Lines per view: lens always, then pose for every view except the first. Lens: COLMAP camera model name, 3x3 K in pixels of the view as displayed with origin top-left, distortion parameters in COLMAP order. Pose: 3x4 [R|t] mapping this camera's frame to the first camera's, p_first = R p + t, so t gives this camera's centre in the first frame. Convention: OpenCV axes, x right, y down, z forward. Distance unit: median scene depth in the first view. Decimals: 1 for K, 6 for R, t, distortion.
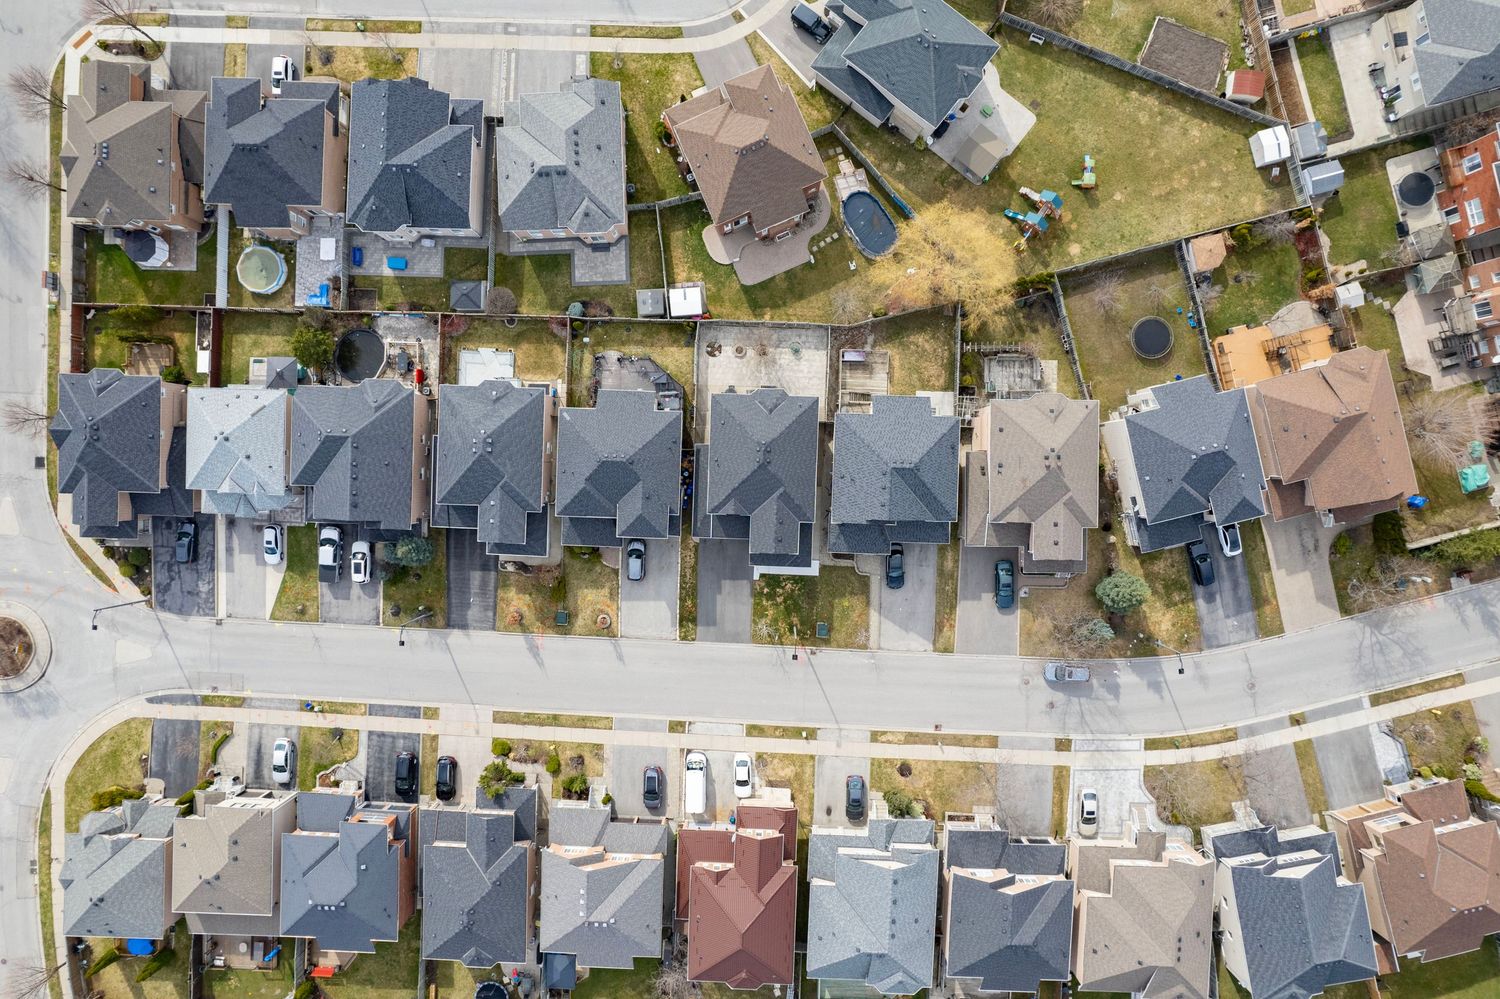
lens RADIAL K [[970.8, 0, 750.0], [0, 970.8, 499.5], [0, 0, 1]] dist [-0.085283, 0.076737]
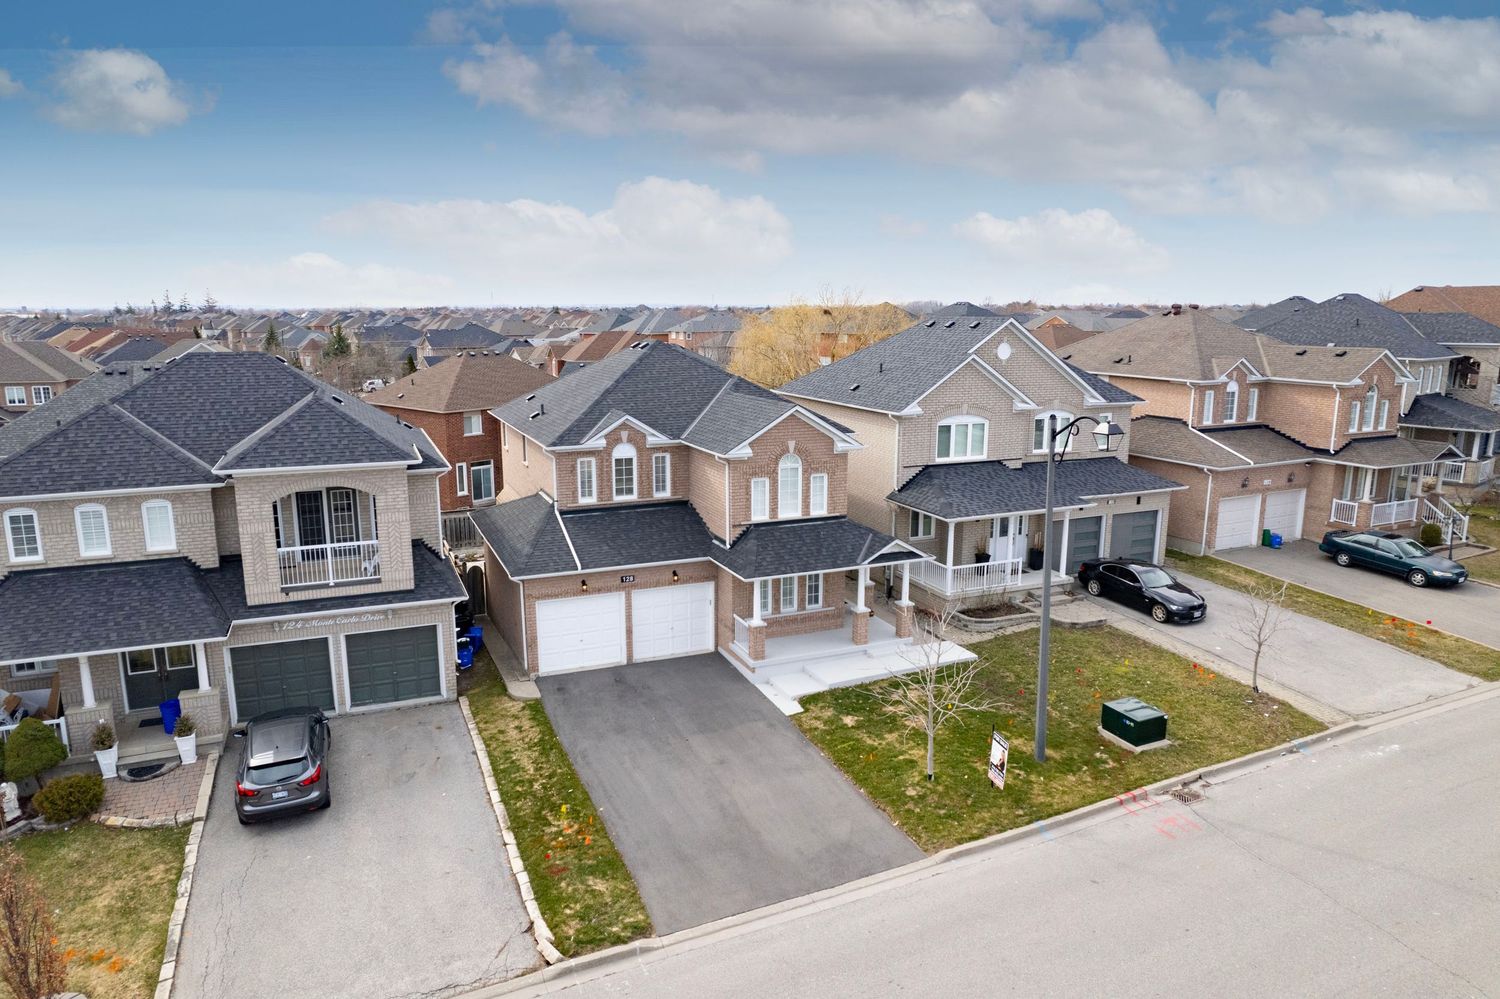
lens RADIAL K [[955.1, 0, 750.0], [0, 955.1, 499.5], [0, 0, 1]] dist [-0.082978, 0.074695]
pose [[0.903435, -0.075532, 0.422019, -0.107206], [0.428699, 0.148343, -0.891185, 0.295136], [0.004709, 0.986047, 0.166399, 0.906716]]
